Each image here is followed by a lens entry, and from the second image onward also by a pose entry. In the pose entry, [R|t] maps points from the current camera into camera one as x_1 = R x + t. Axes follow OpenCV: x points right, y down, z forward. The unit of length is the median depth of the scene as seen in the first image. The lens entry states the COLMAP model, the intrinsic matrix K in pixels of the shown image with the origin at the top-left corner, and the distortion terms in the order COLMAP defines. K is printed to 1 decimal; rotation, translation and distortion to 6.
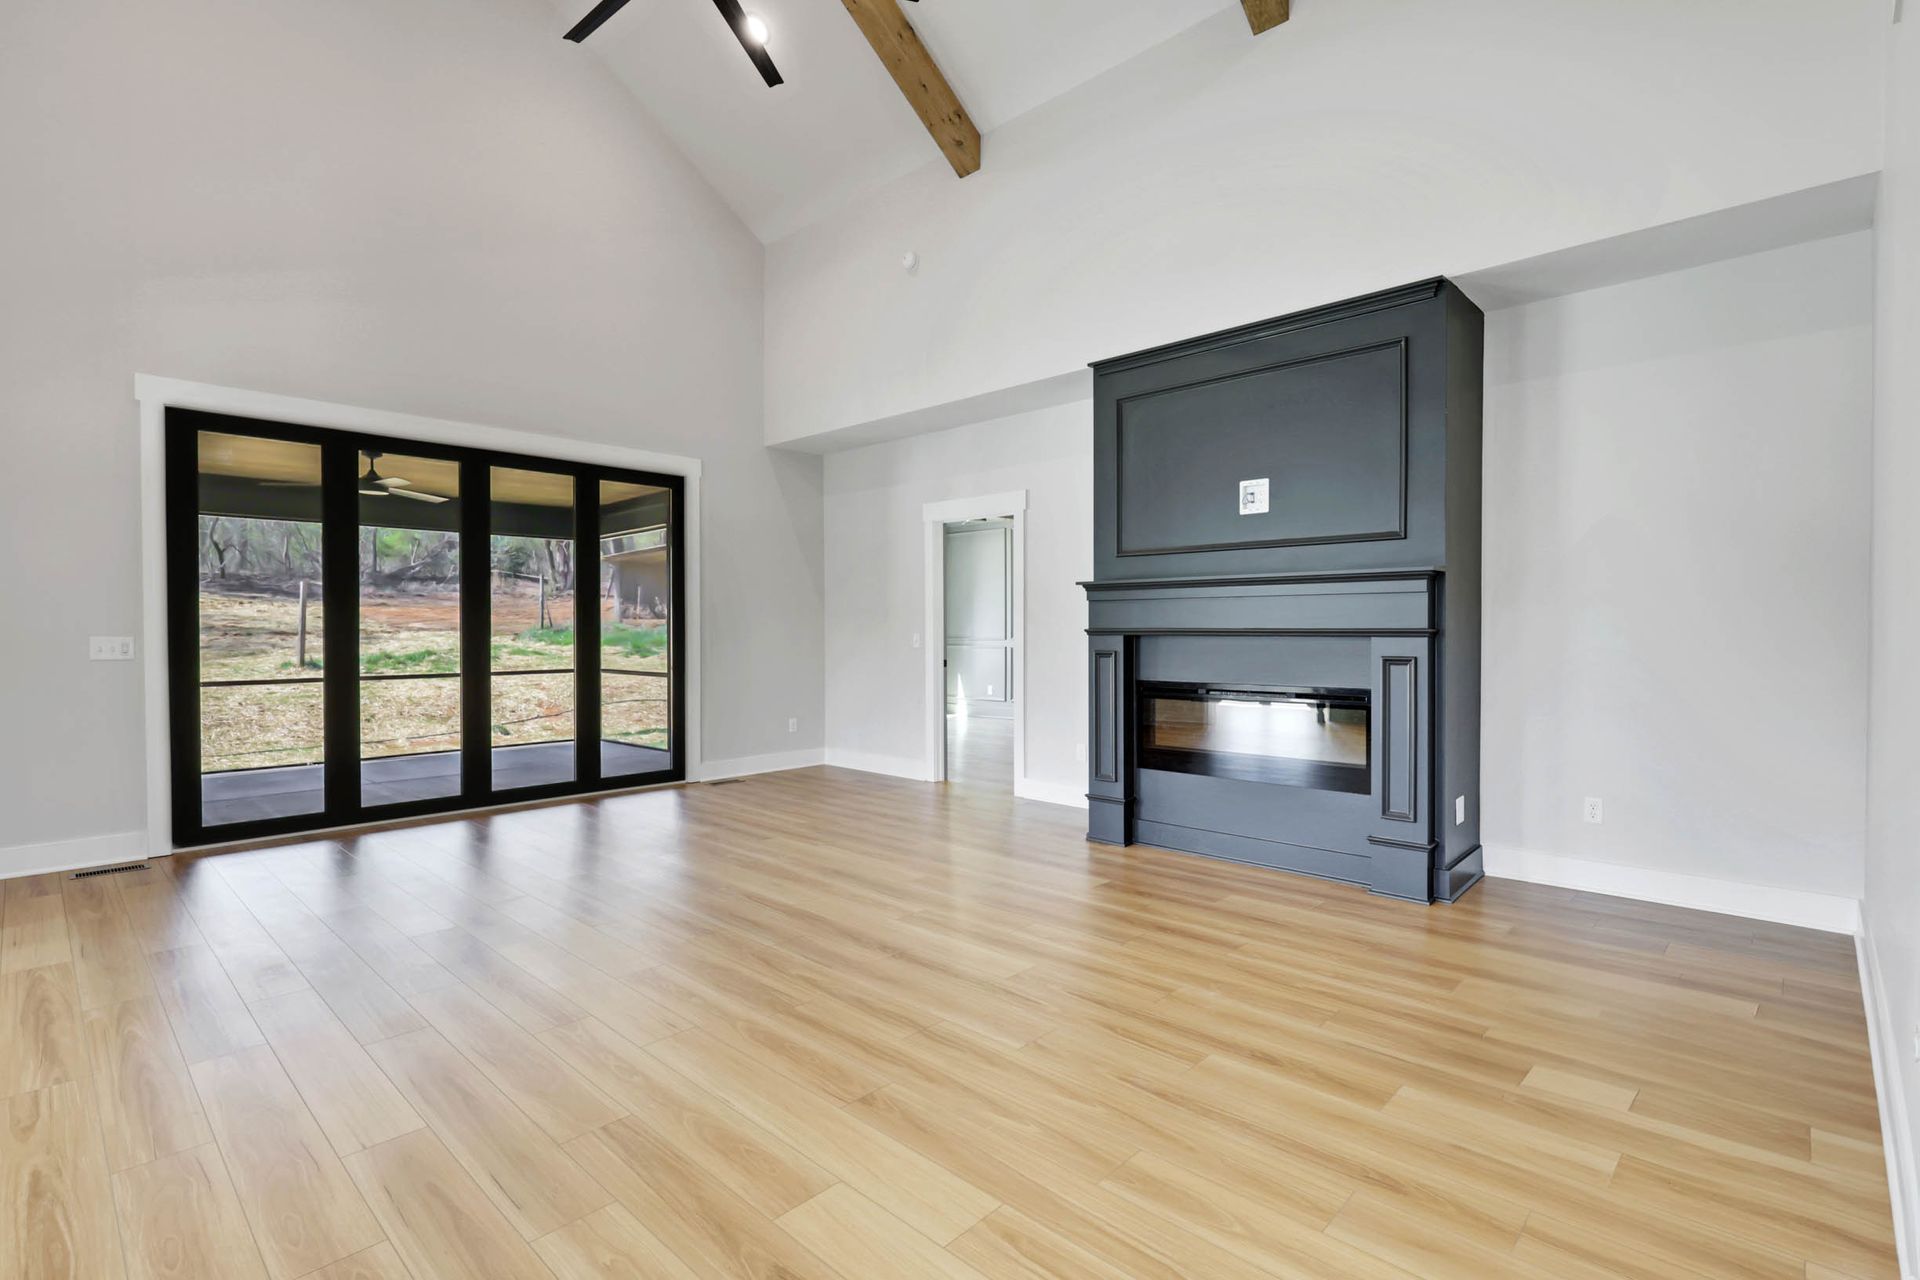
lens RADIAL K [[902.1, 0, 994.2], [0, 902.1, 633.4], [0, 0, 1]] dist [-0.004120, 0.000041]
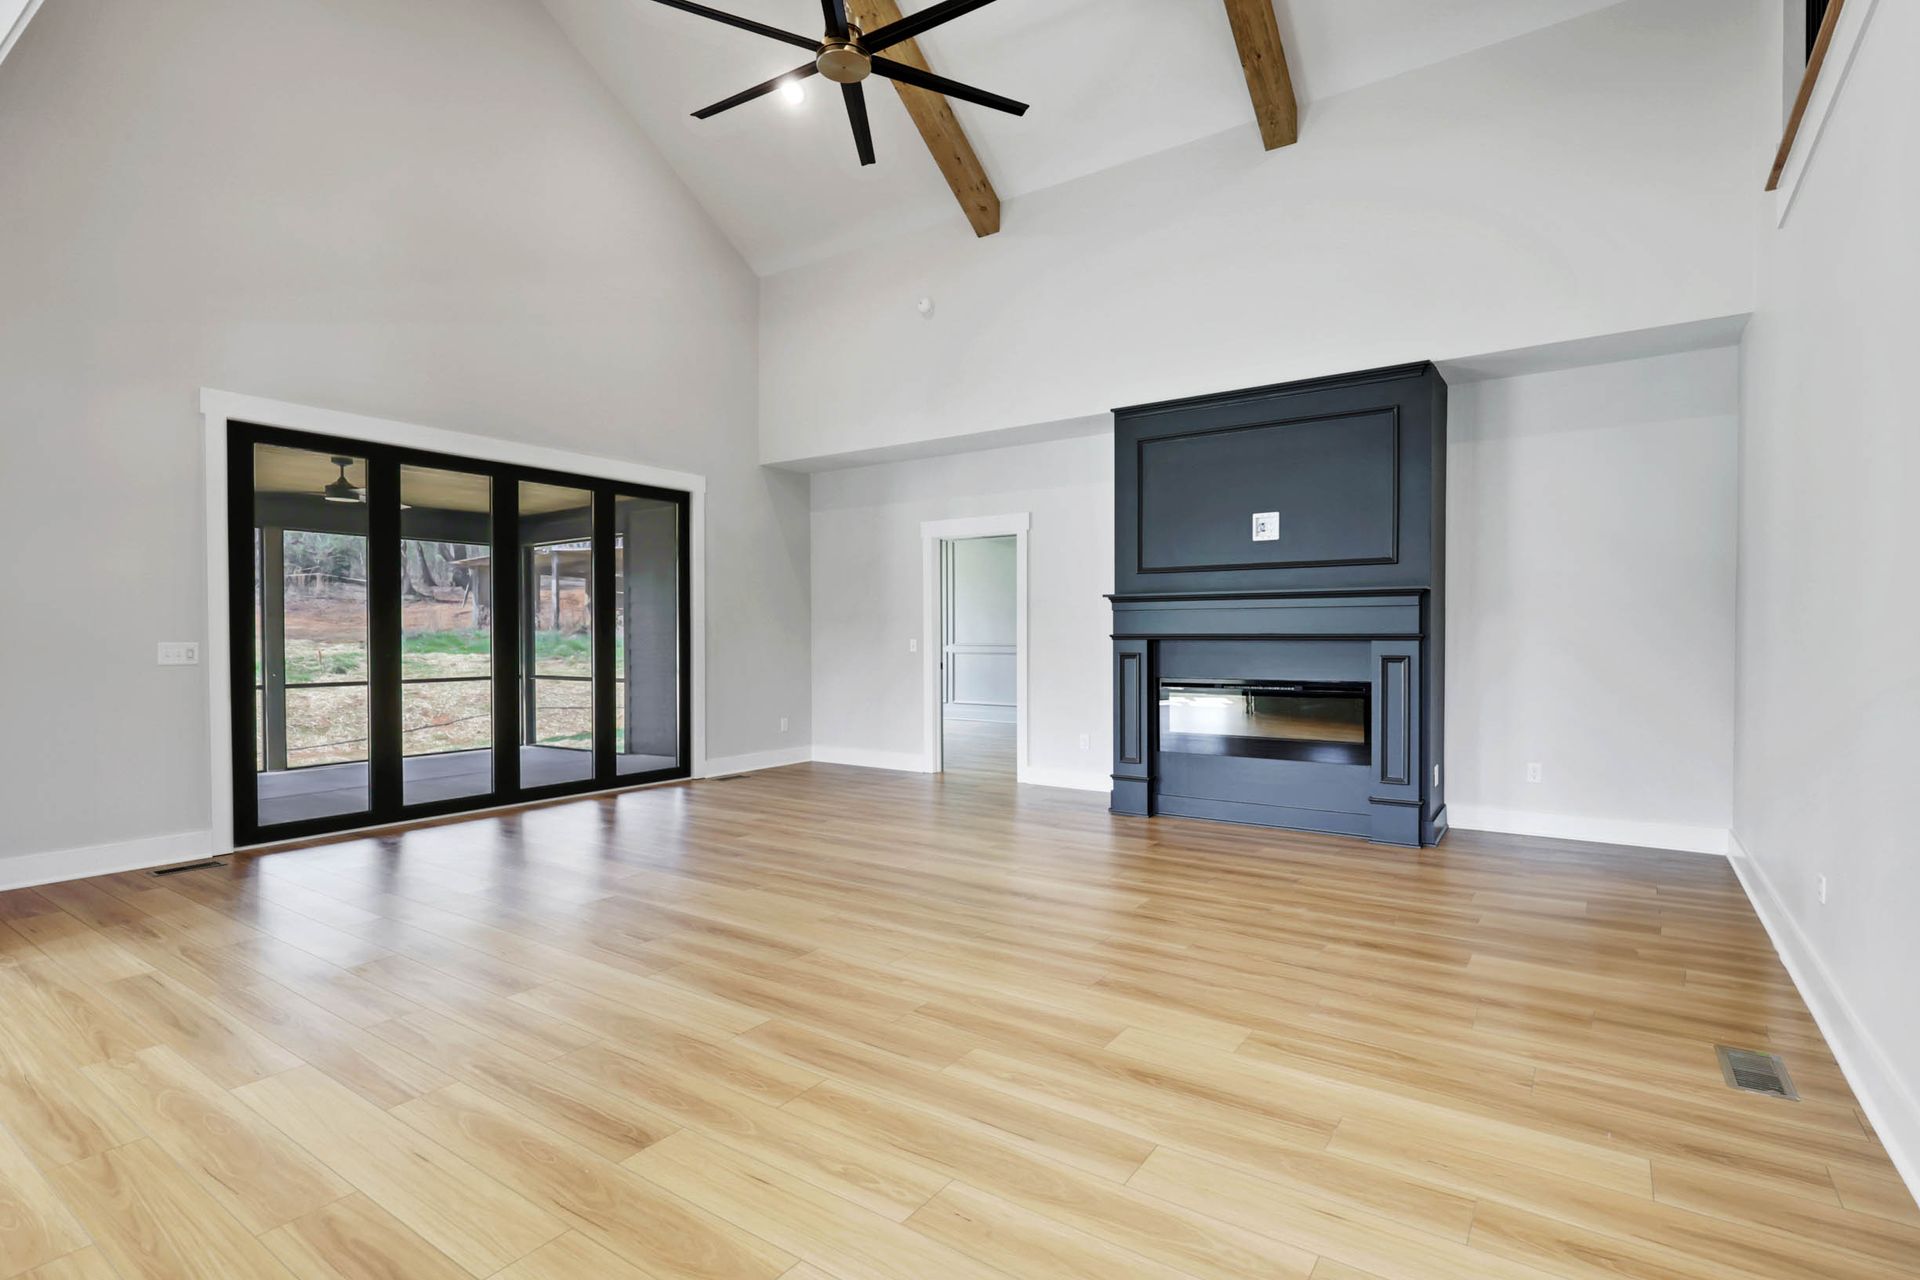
lens RADIAL K [[902.1, 0, 951.9], [0, 902.1, 640.9], [0, 0, 1]] dist [-0.004120, 0.000041]
pose [[0.992741, -0.001008, 0.120270, -0.221405], [0.000962, 0.999999, 0.000436, 0.002387], [-0.120271, -0.000317, 0.992741, -0.130202]]
